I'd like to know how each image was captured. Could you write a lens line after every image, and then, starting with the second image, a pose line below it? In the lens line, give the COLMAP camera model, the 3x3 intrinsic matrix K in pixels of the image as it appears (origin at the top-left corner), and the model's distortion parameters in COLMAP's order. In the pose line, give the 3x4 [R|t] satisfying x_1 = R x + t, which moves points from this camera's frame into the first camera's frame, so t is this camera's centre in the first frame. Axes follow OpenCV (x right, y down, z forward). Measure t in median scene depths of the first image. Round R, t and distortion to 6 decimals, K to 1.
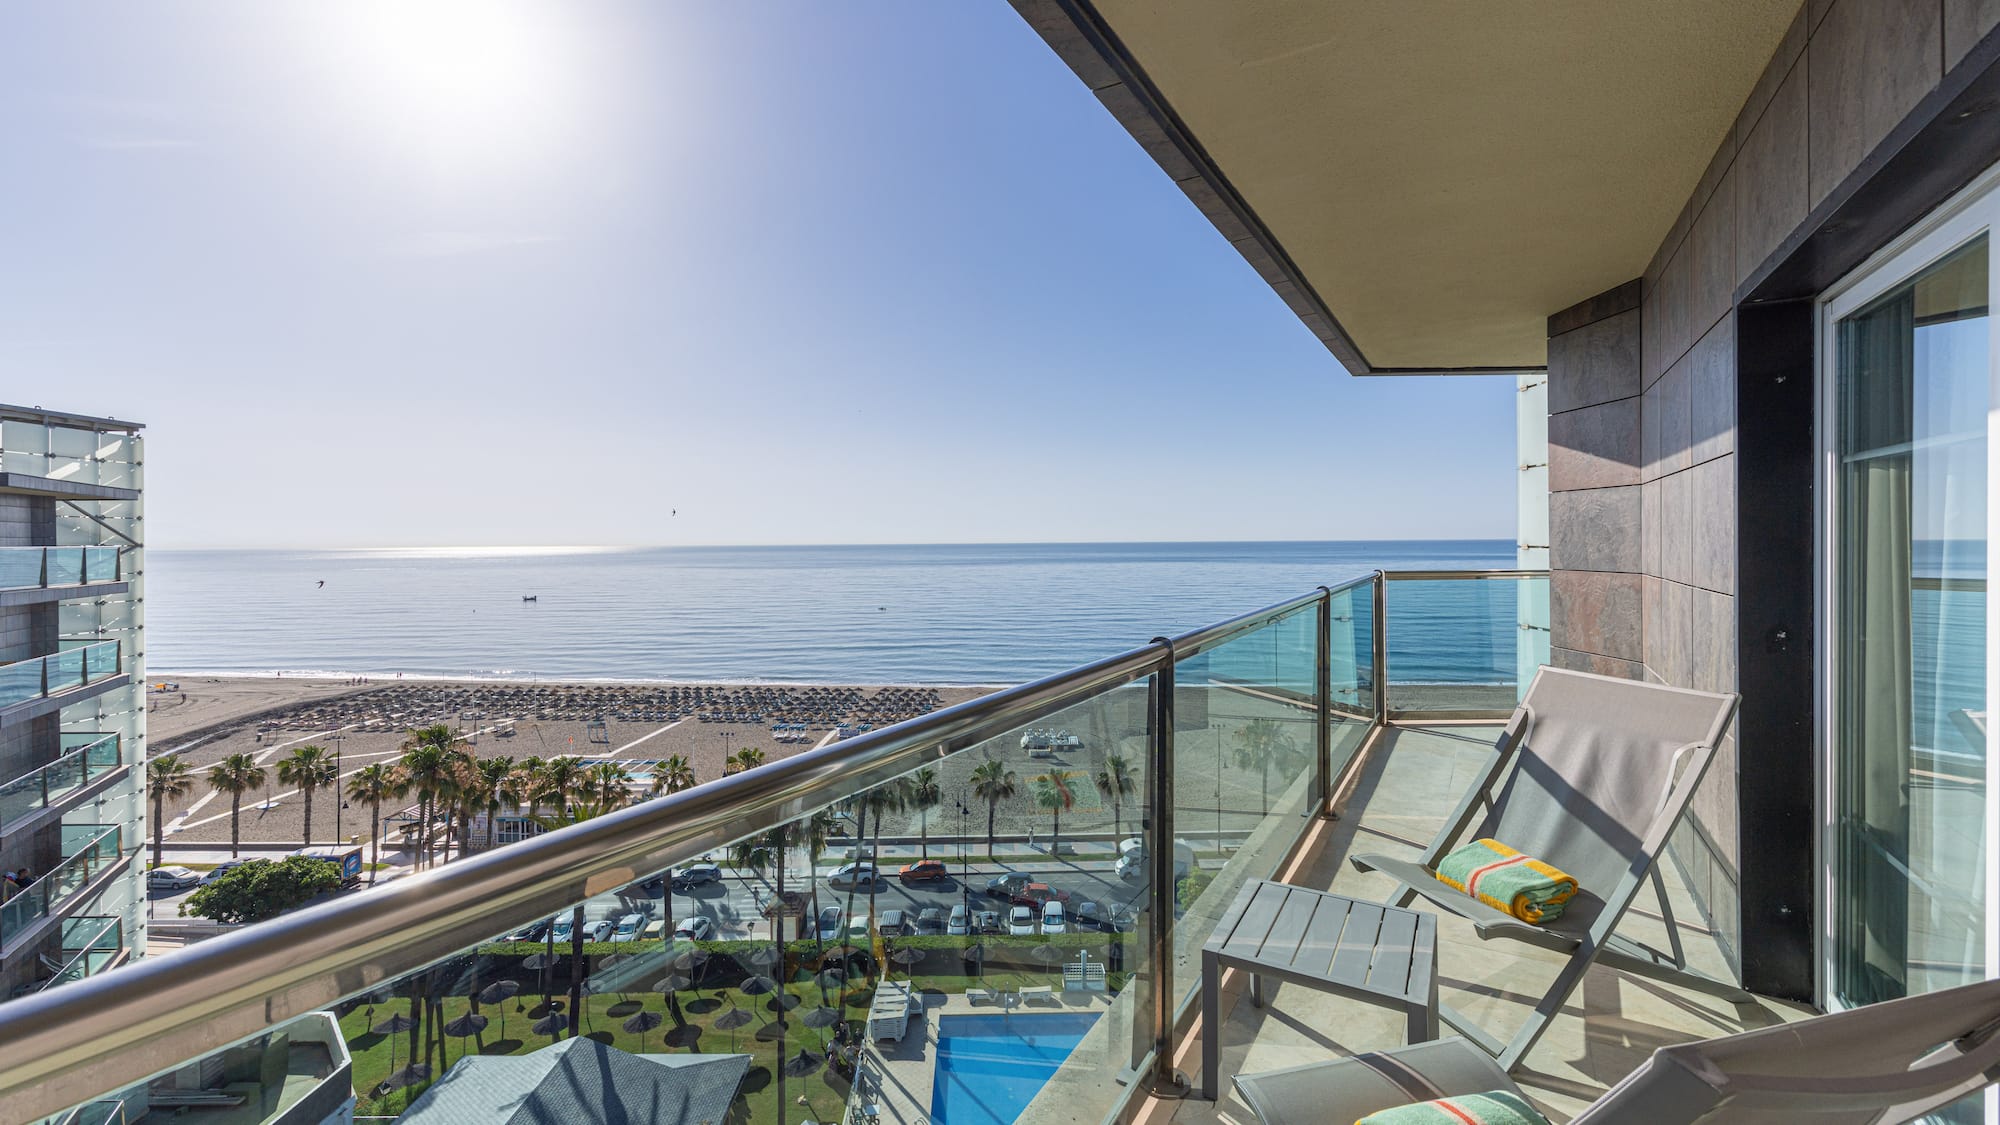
lens RADIAL K [[916.1, 0, 986.5], [0, 916.1, 543.5], [0, 0, 1]] dist [-0.012491, 0.003367]
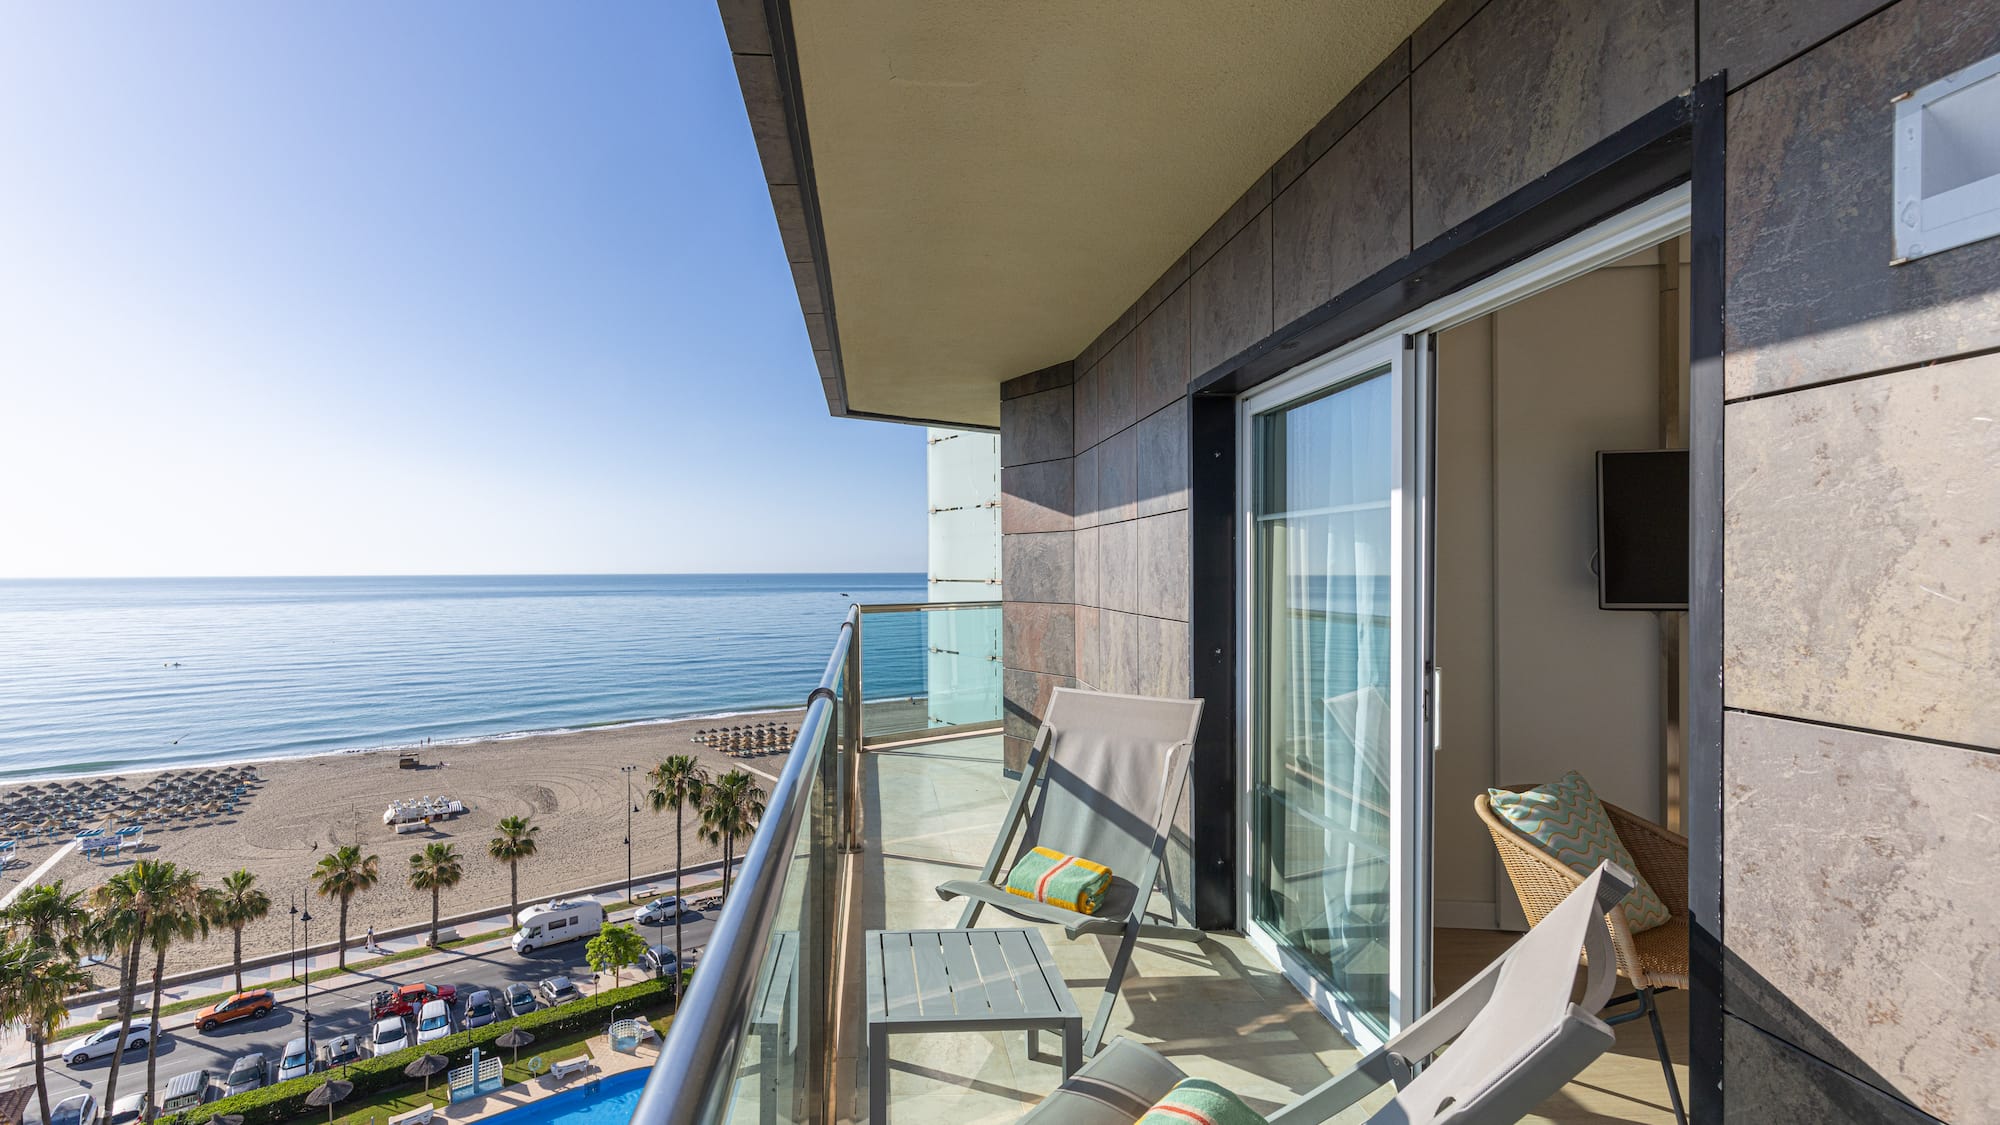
lens RADIAL K [[916.1, 0, 993.2], [0, 916.1, 572.7], [0, 0, 1]] dist [-0.012491, 0.003367]
pose [[0.799326, 0.003281, 0.600889, -0.095448], [-0.000855, 0.999990, -0.004323, -0.002973], [-0.600897, 0.002941, 0.799321, 0.081786]]
